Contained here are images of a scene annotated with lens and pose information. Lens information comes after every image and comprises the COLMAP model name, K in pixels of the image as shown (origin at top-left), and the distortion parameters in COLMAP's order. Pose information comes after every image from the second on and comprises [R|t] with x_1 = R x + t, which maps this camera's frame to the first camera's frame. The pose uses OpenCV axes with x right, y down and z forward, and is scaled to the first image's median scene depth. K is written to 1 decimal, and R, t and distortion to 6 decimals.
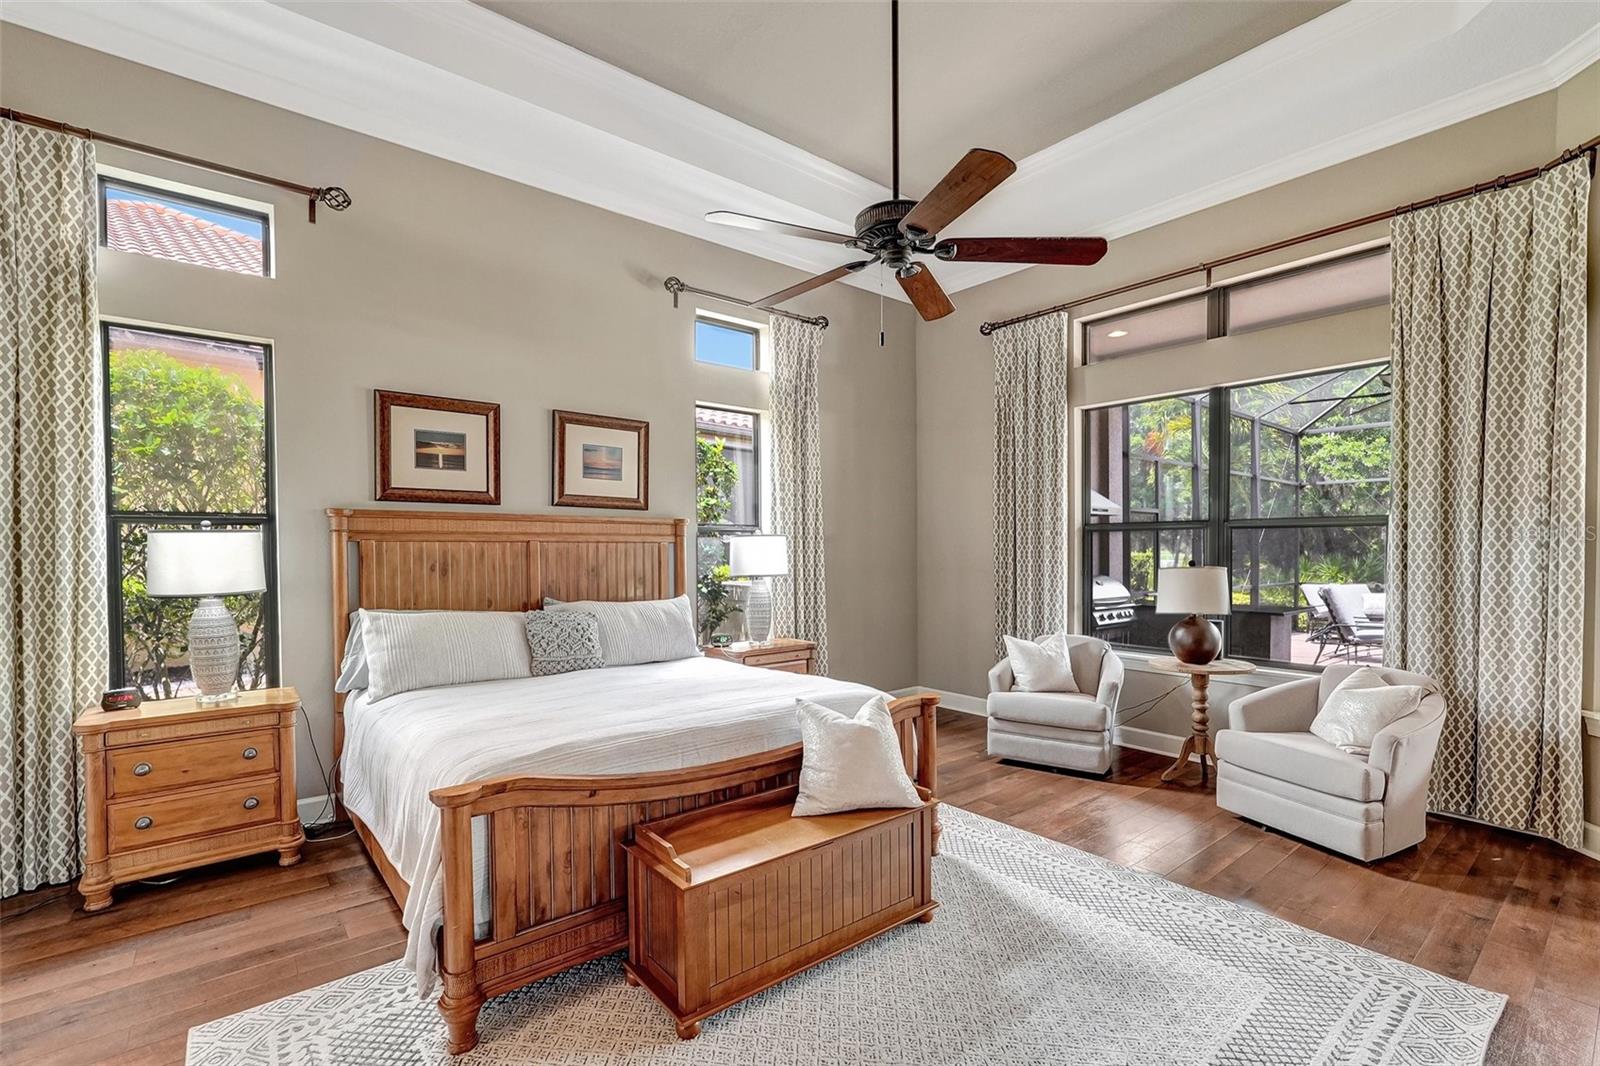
lens RADIAL K [[710.1, 0, 792.7], [0, 710.1, 565.4], [0, 0, 1]] dist [-0.015138, 0.005895]
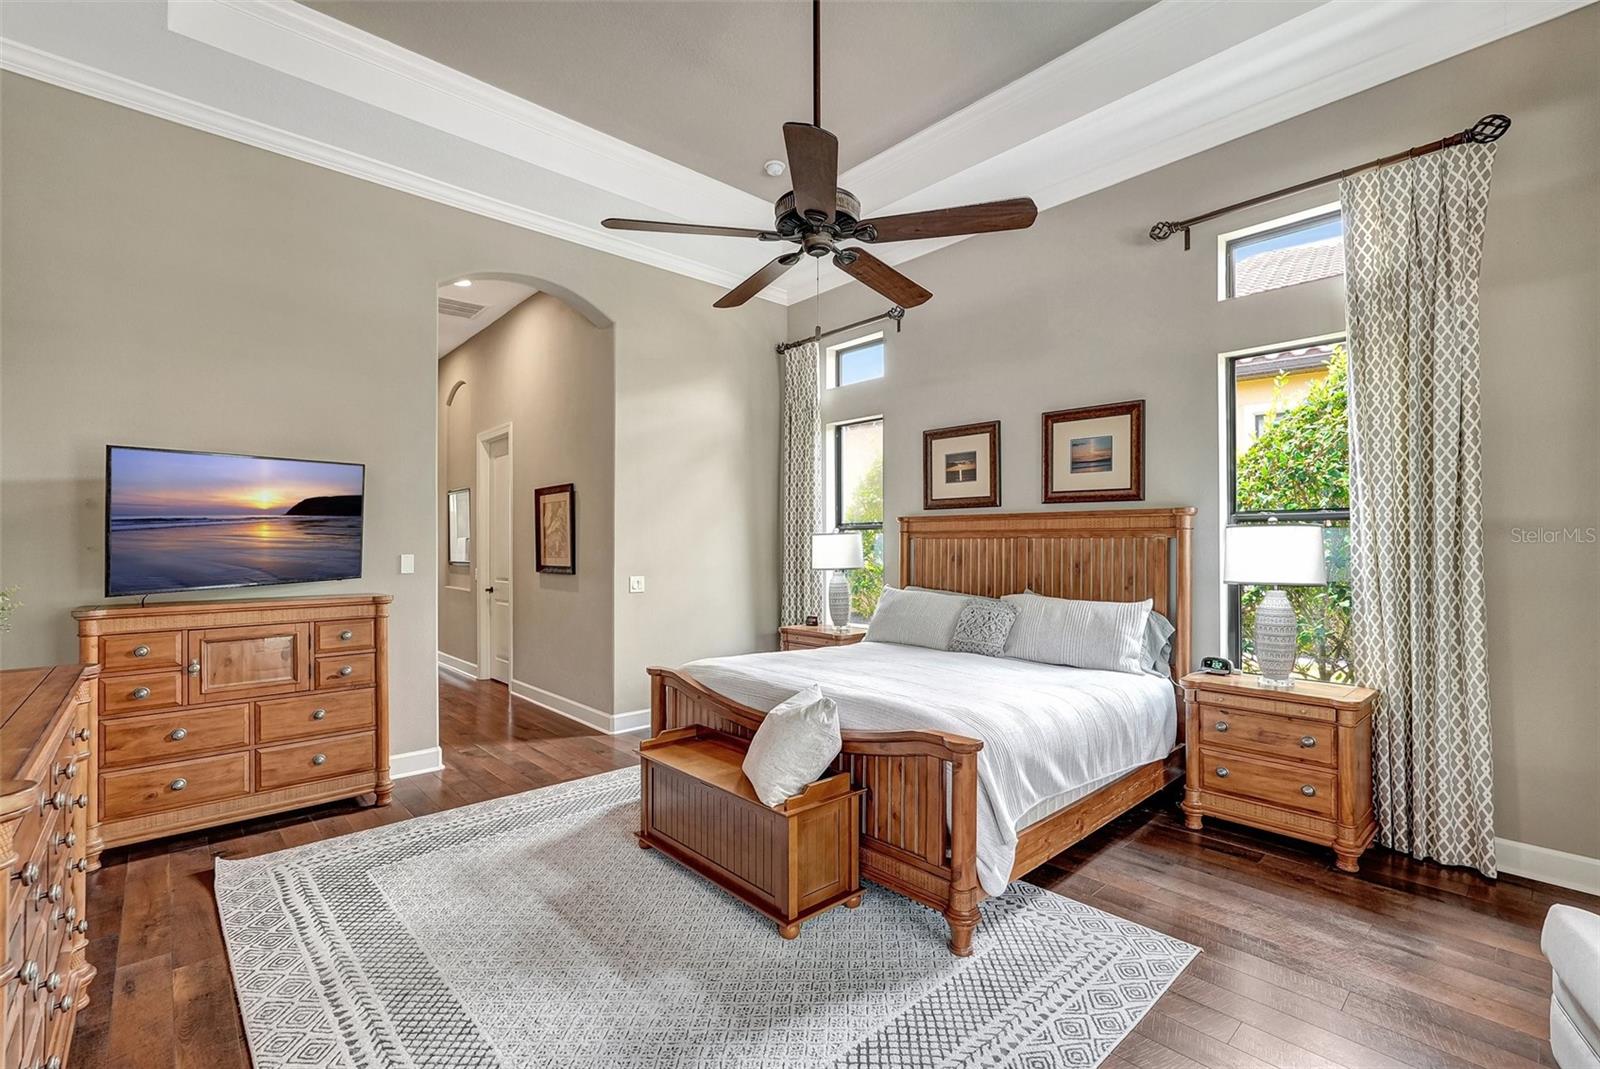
lens RADIAL K [[710.1, 0, 790.4], [0, 710.1, 528.5], [0, 0, 1]] dist [-0.015138, 0.005895]
pose [[0.053418, -0.017646, -0.998416, 0.694388], [-0.024247, 0.999526, -0.018962, -0.018210], [0.998278, 0.025221, 0.052965, 0.570132]]
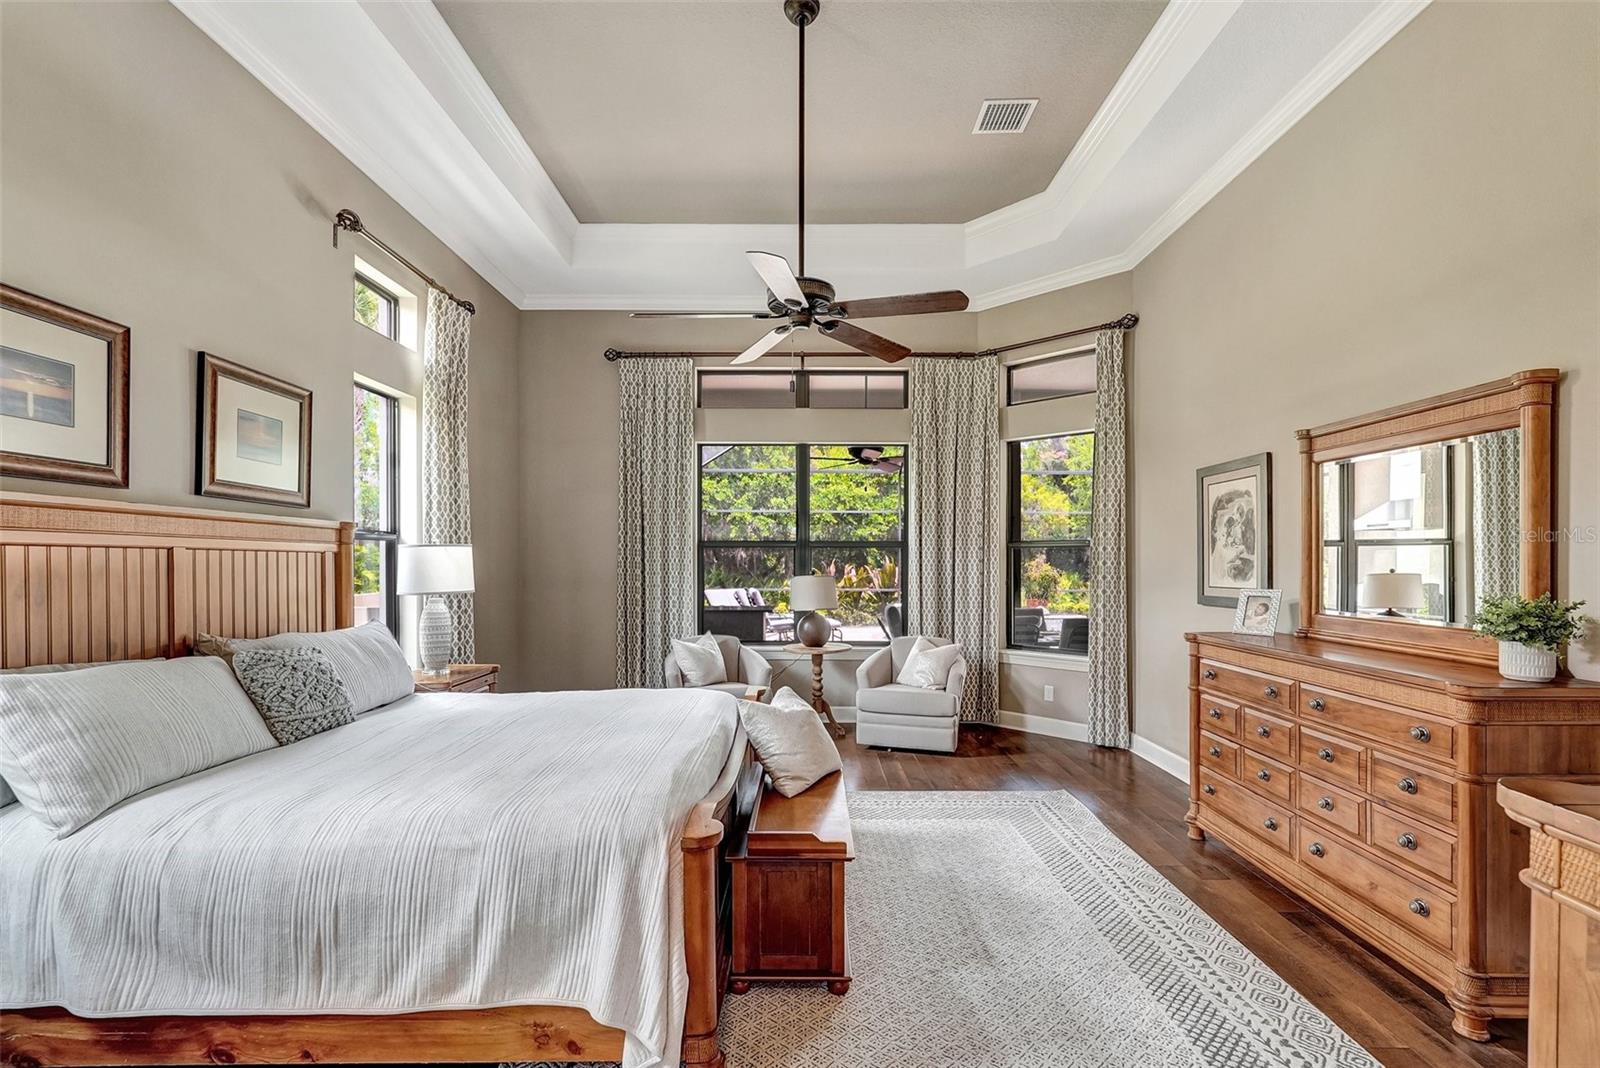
lens RADIAL K [[710.1, 0, 802.9], [0, 710.1, 566.2], [0, 0, 1]] dist [-0.015138, 0.005895]
pose [[0.638234, -0.001013, 0.769842, -0.487372], [0.014379, 0.999840, -0.010605, -0.002025], [-0.769708, 0.017838, 0.638146, 0.143953]]
